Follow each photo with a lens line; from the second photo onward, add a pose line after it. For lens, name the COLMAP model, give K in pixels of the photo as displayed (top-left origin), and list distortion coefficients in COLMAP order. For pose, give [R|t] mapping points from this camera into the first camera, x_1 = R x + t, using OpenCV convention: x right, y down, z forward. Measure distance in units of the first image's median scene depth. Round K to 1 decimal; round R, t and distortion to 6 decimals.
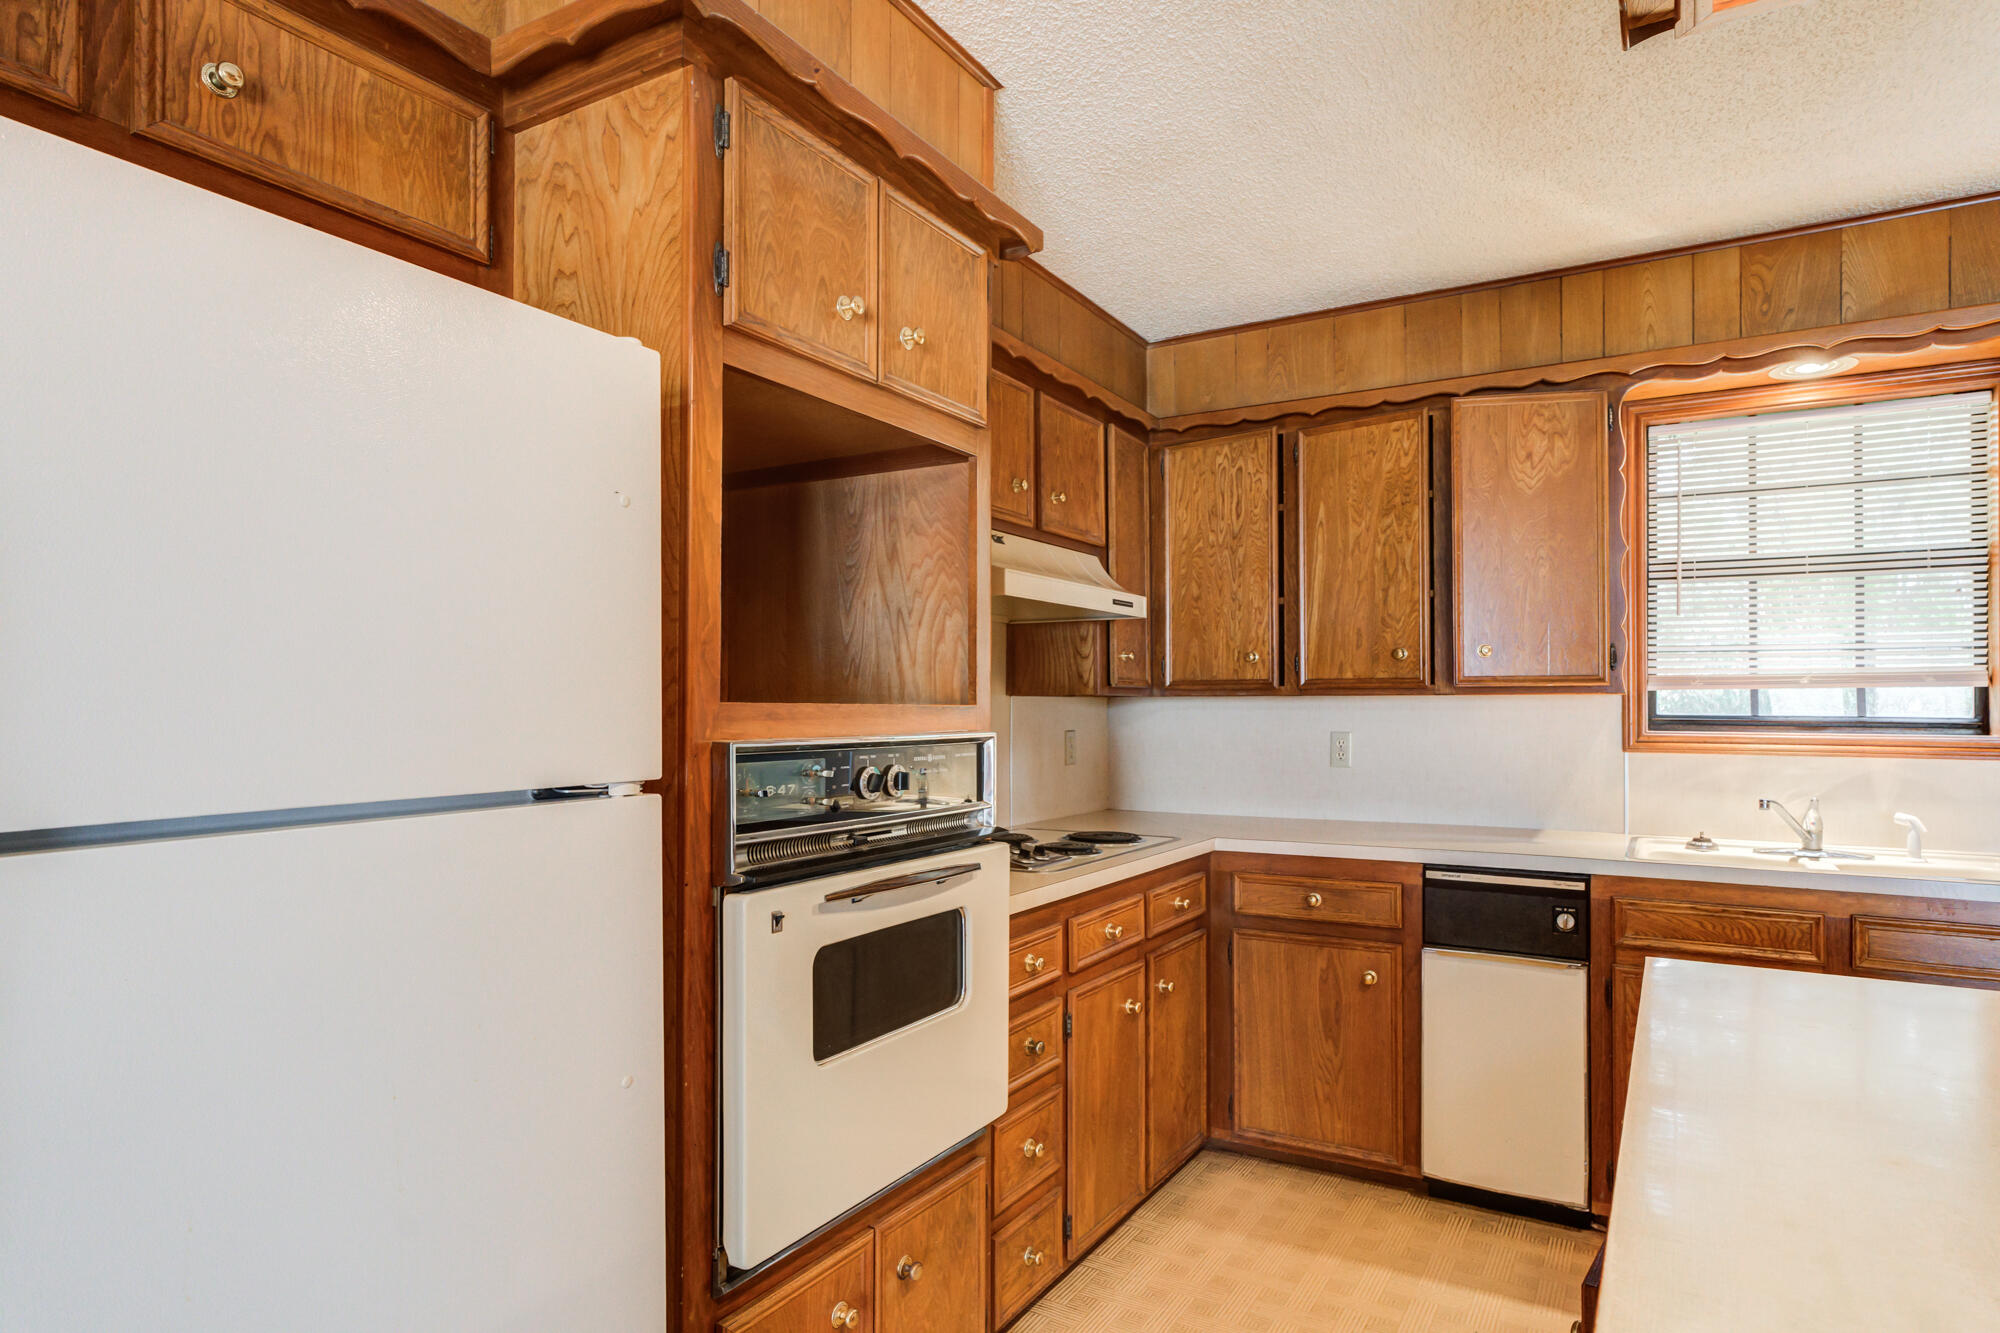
lens RADIAL K [[1112.8, 0, 1037.8], [0, 1112.8, 698.8], [0, 0, 1]] dist [-0.014350, 0.015065]
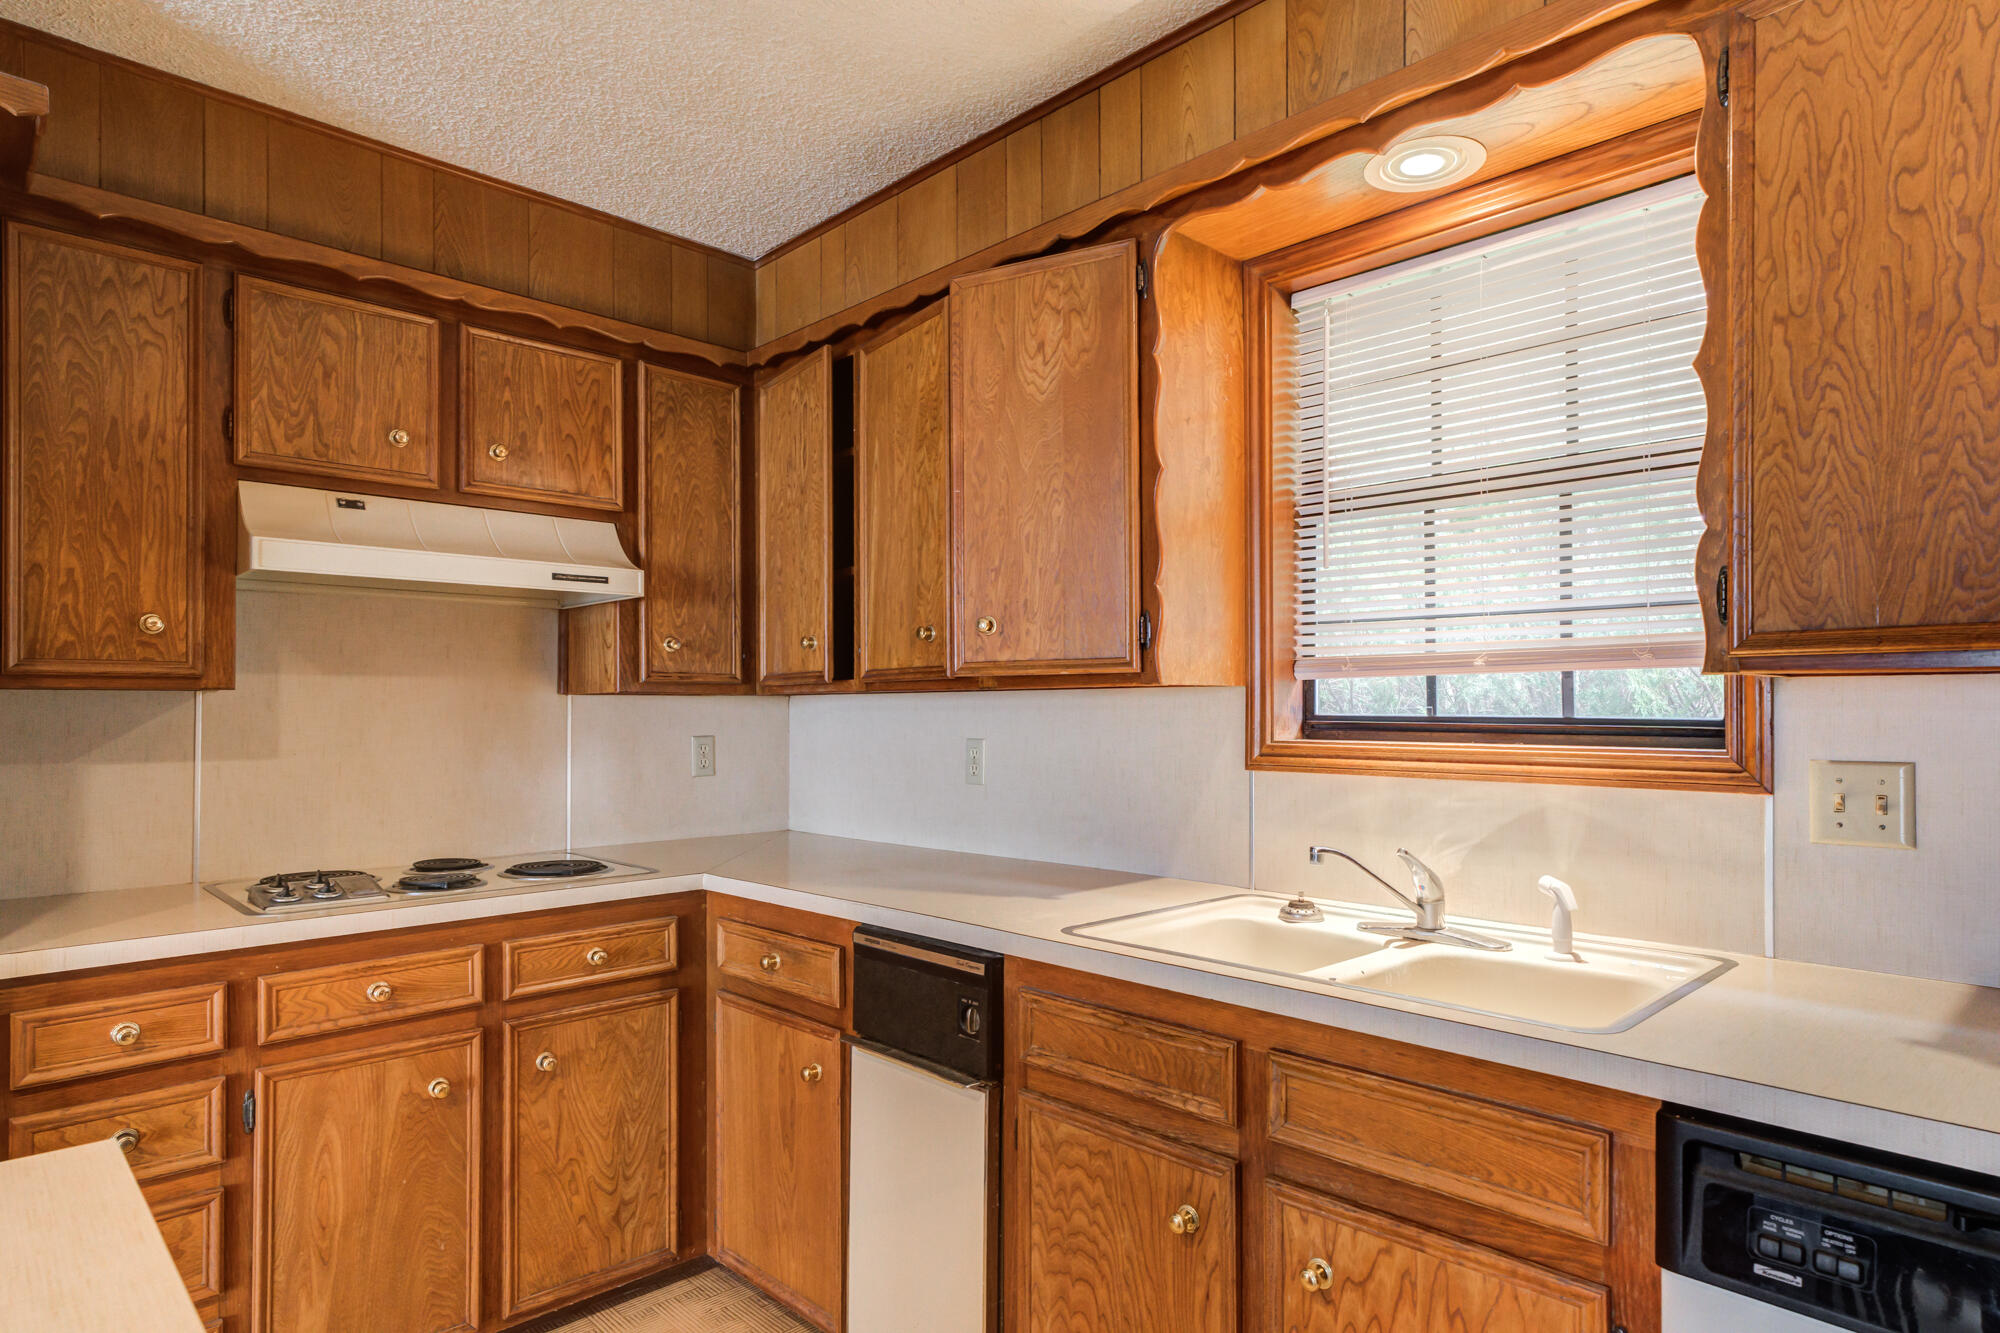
lens RADIAL K [[1112.8, 0, 1040.9], [0, 1112.8, 702.3], [0, 0, 1]] dist [-0.014350, 0.015065]
pose [[0.965946, -0.005660, -0.258681, 0.627347], [0.006225, 0.999980, 0.001366, 0.005298], [0.258668, -0.002930, 0.965962, 0.320816]]
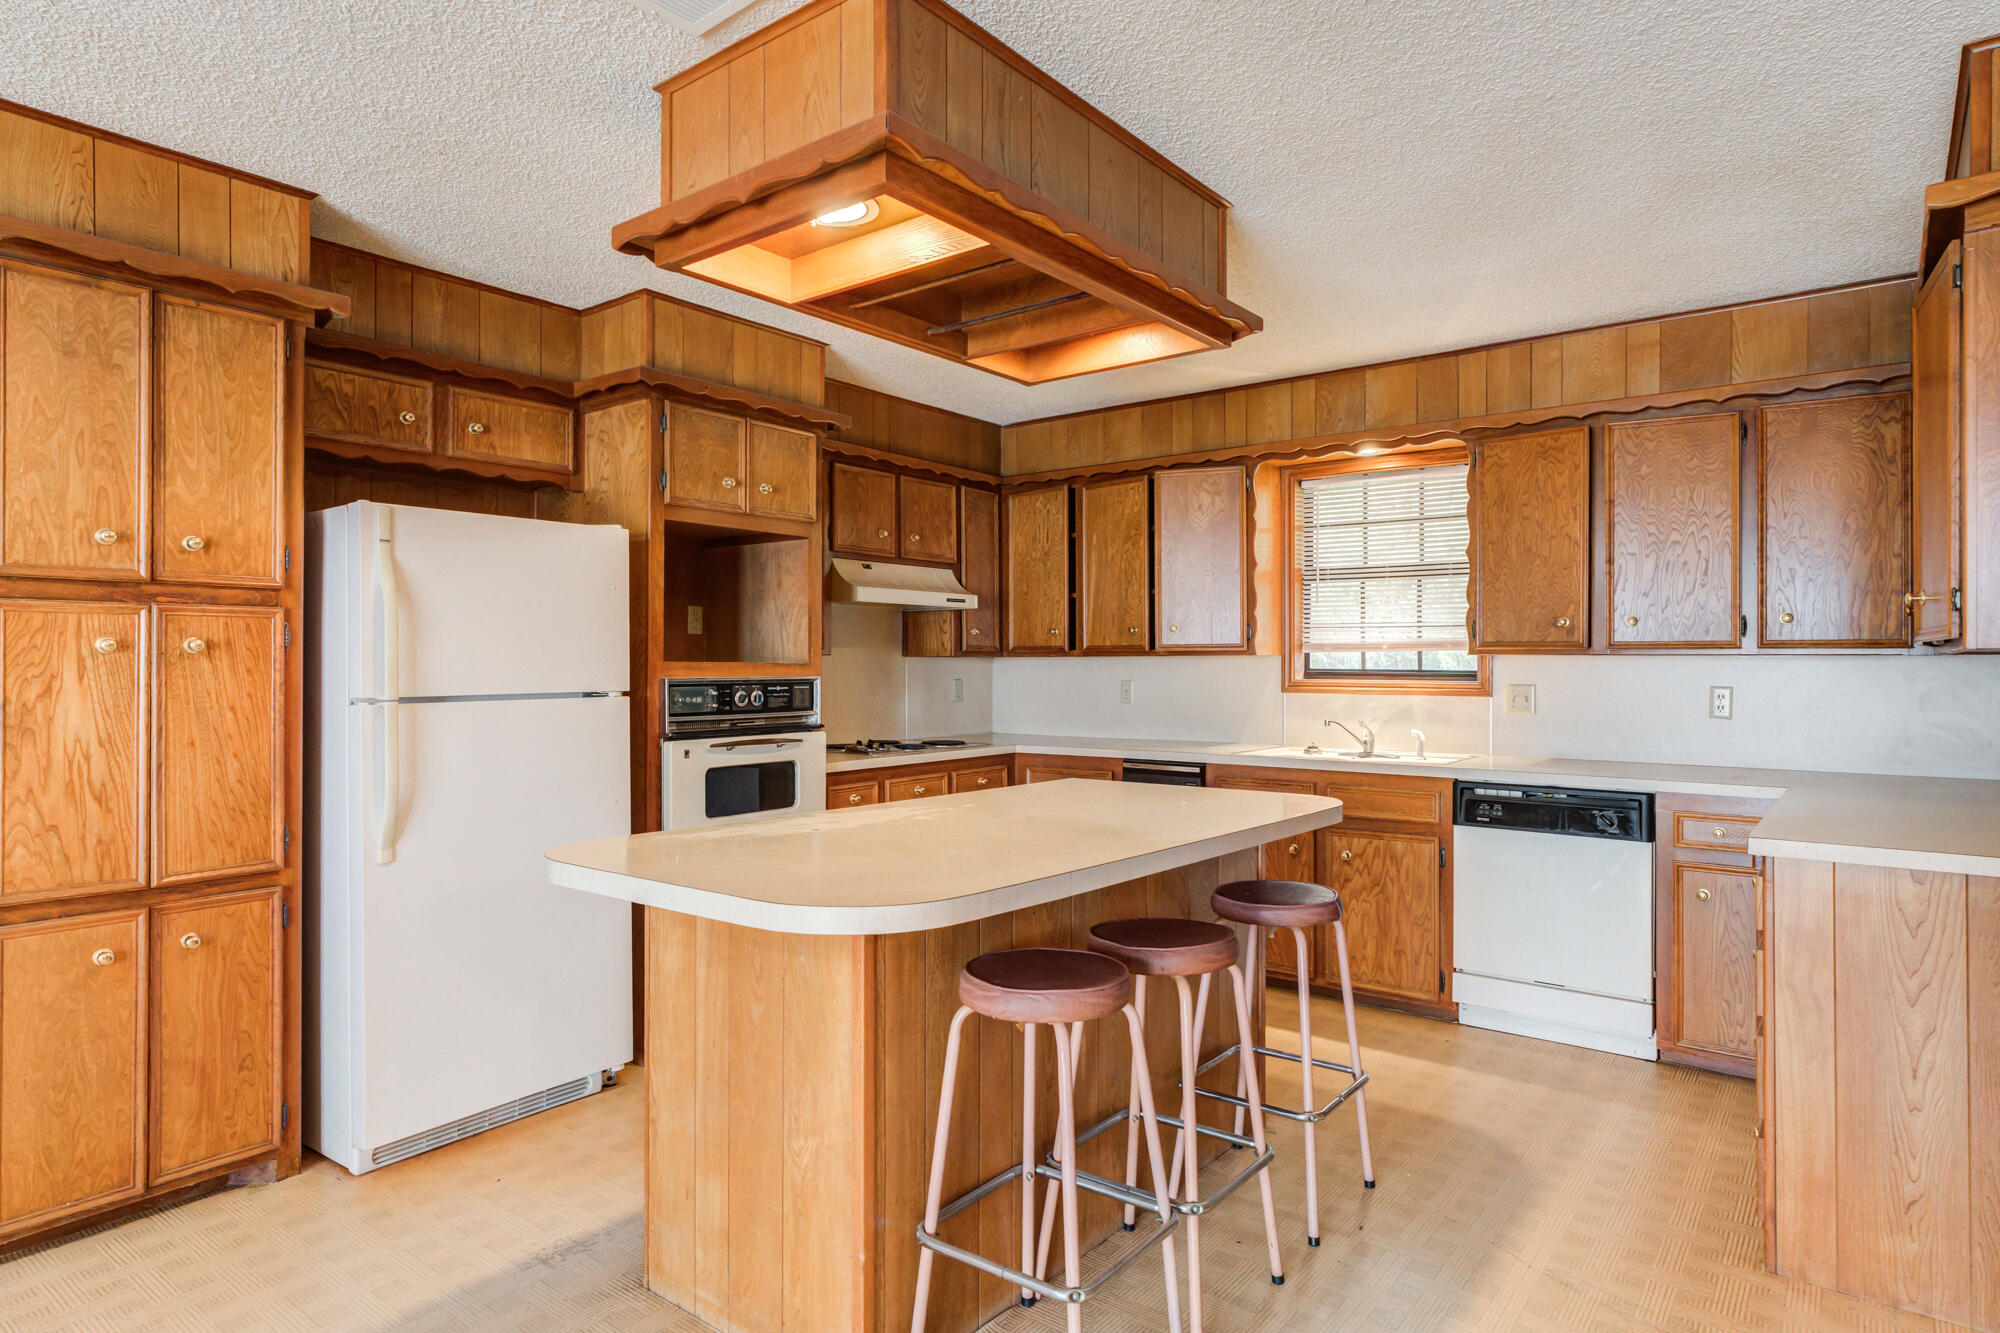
lens RADIAL K [[1112.8, 0, 1008.9], [0, 1112.8, 659.1], [0, 0, 1]] dist [-0.014350, 0.015065]
pose [[0.990739, -0.000956, -0.135775, 0.388829], [0.001339, 0.999995, 0.002729, -0.003888], [0.135772, -0.002885, 0.990736, -0.636300]]
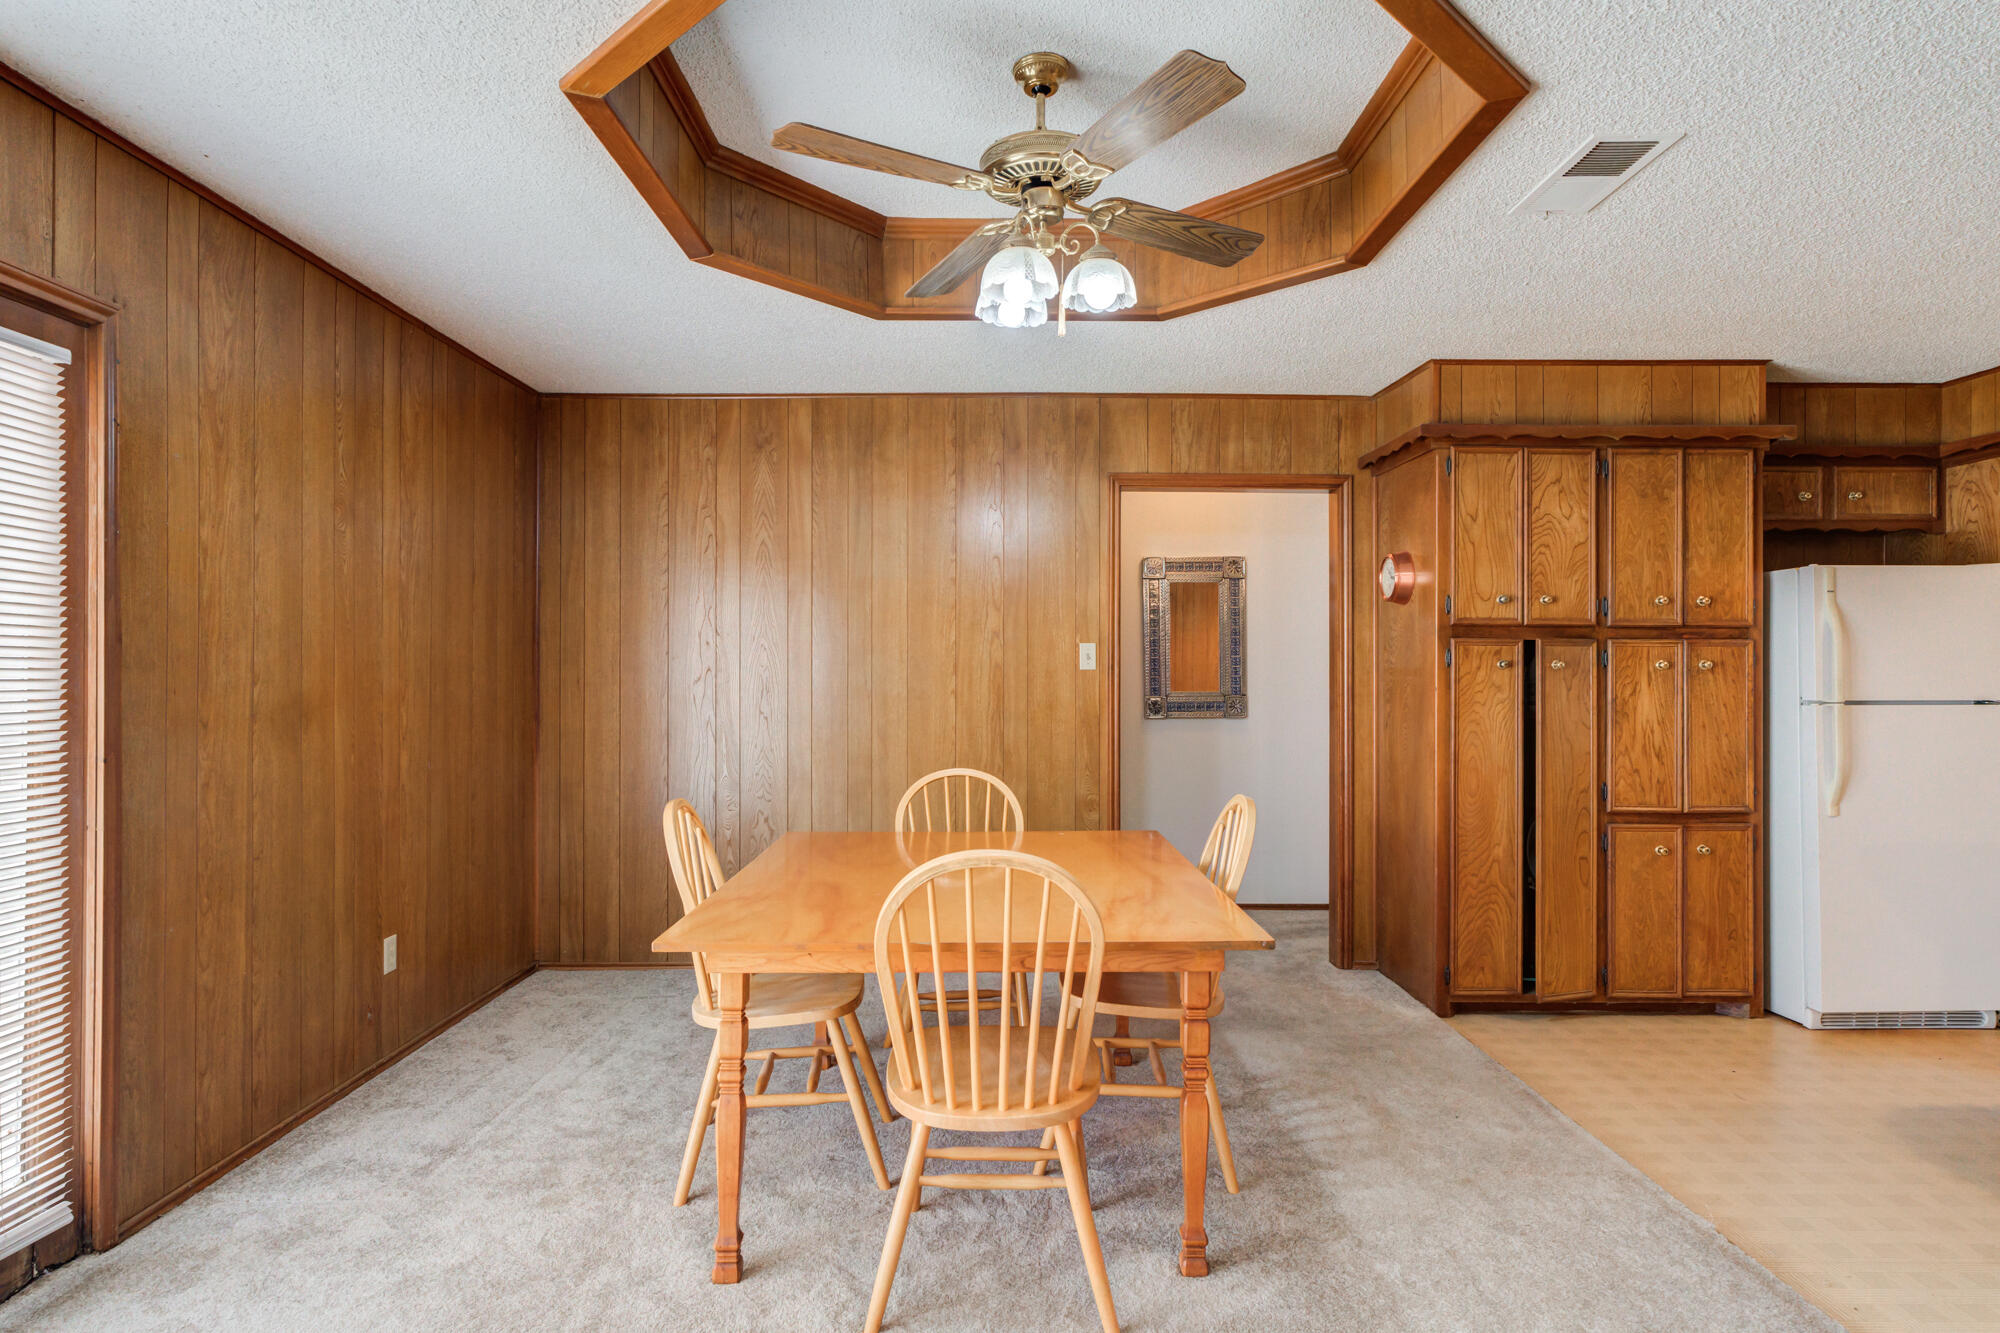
lens RADIAL K [[1112.8, 0, 1004.6], [0, 1112.8, 661.3], [0, 0, 1]] dist [-0.014350, 0.015065]
pose [[0.502307, -0.007485, -0.864657, 0.399342], [0.002051, 0.999970, -0.007465, -0.008829], [0.864687, 0.001976, 0.502307, -1.310520]]
